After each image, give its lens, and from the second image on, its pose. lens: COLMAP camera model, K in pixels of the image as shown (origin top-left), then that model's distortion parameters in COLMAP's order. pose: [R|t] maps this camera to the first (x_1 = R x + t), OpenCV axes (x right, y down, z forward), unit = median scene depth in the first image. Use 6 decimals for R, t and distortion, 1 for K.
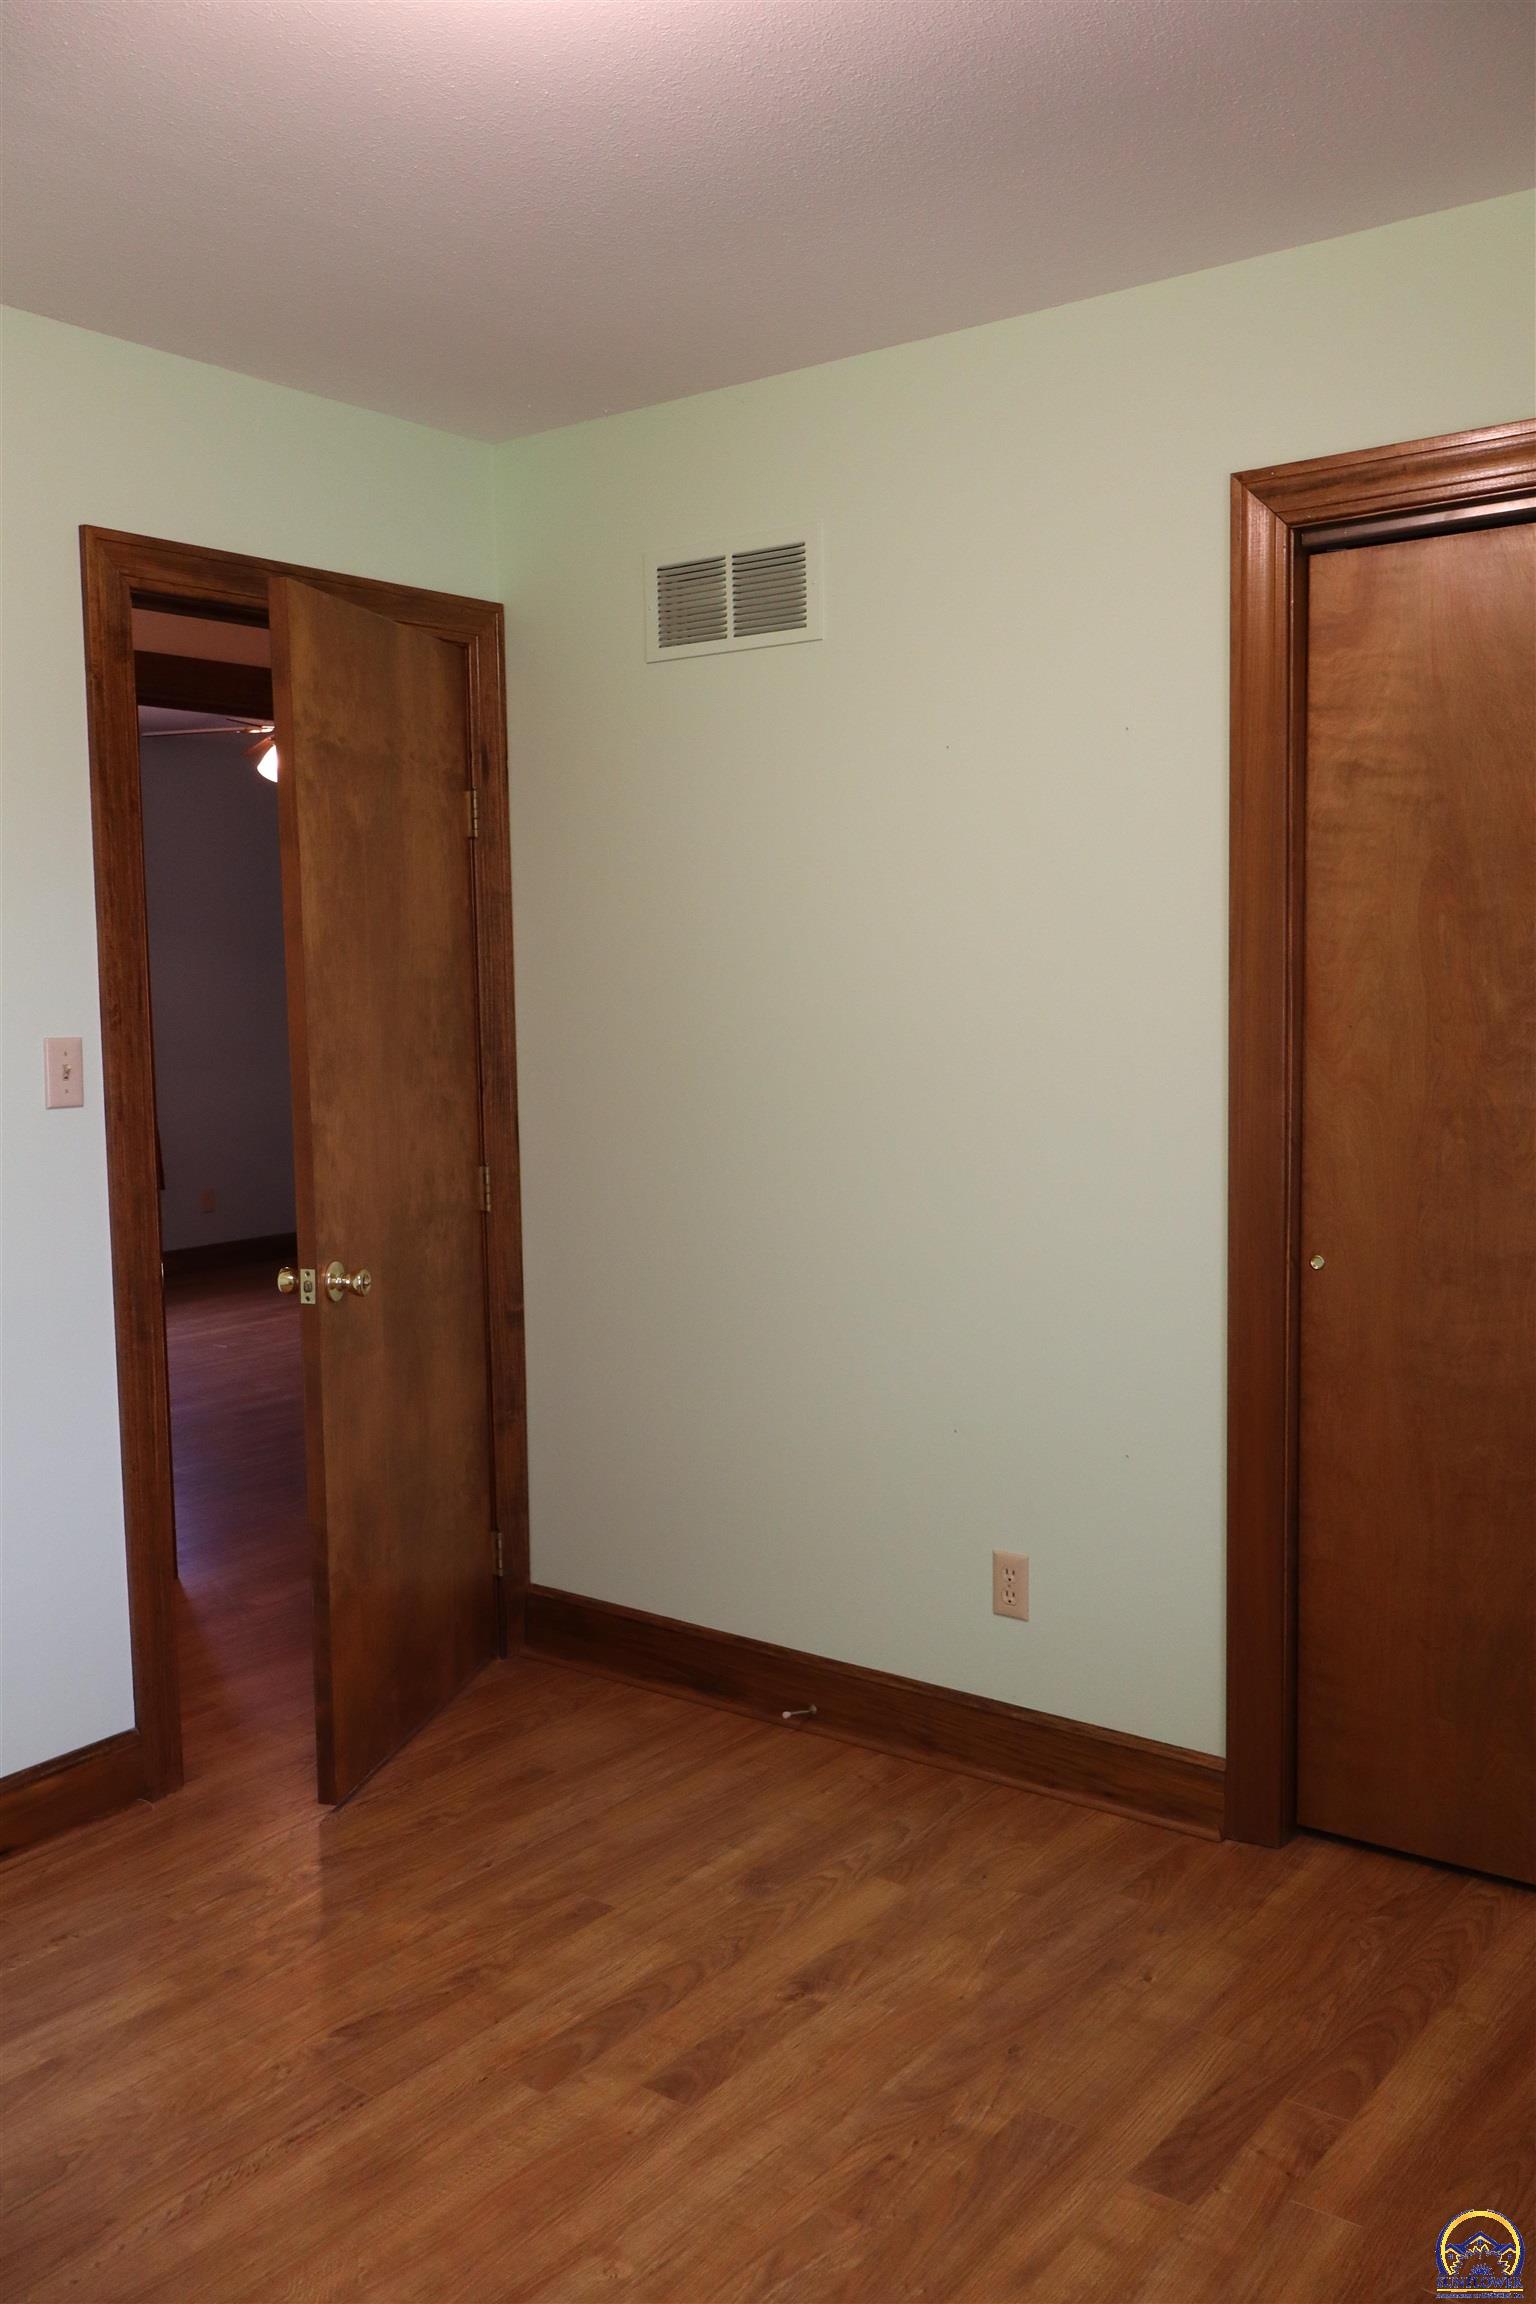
lens RADIAL K [[1933.9, 0, 752.6], [0, 1933.9, 1148.3], [0, 0, 1]] dist [0.005555, 0.011567]
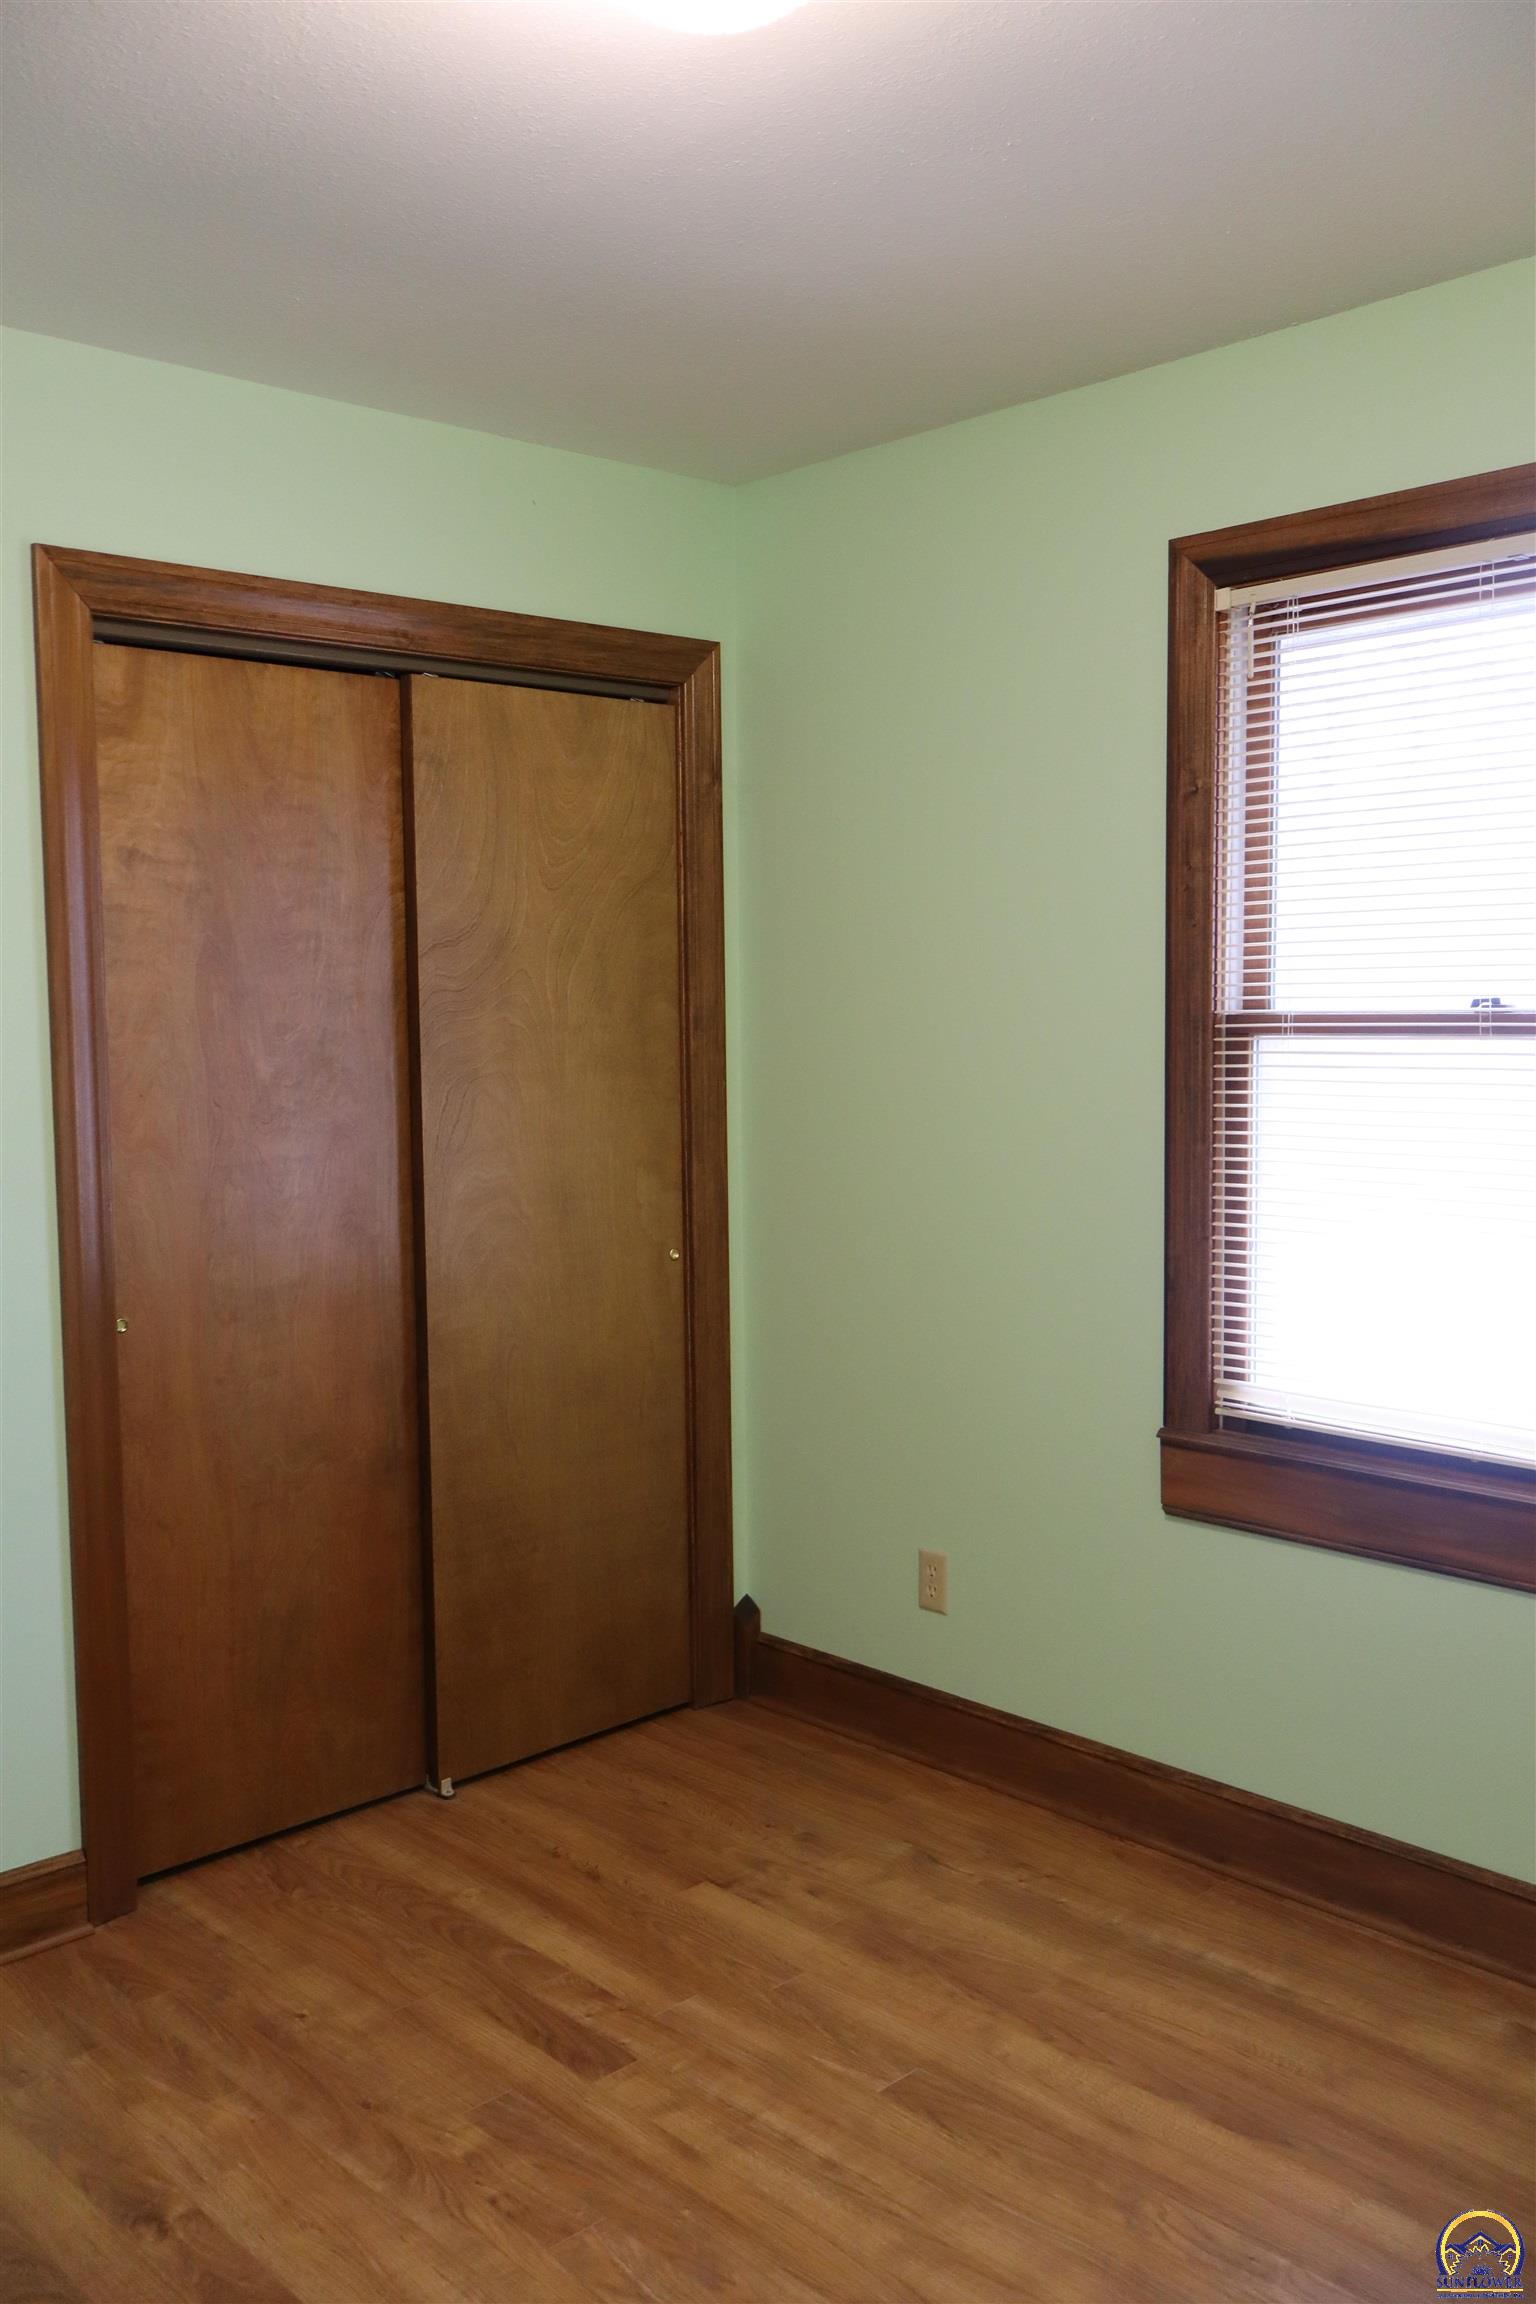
lens RADIAL K [[1933.9, 0, 766.0], [0, 1933.9, 1148.9], [0, 0, 1]] dist [0.005555, 0.011567]
pose [[0.192503, -0.061098, 0.979393, -0.739322], [0.100706, 0.994020, 0.042216, -0.050021], [-0.976115, 0.090504, 0.197504, 0.517577]]
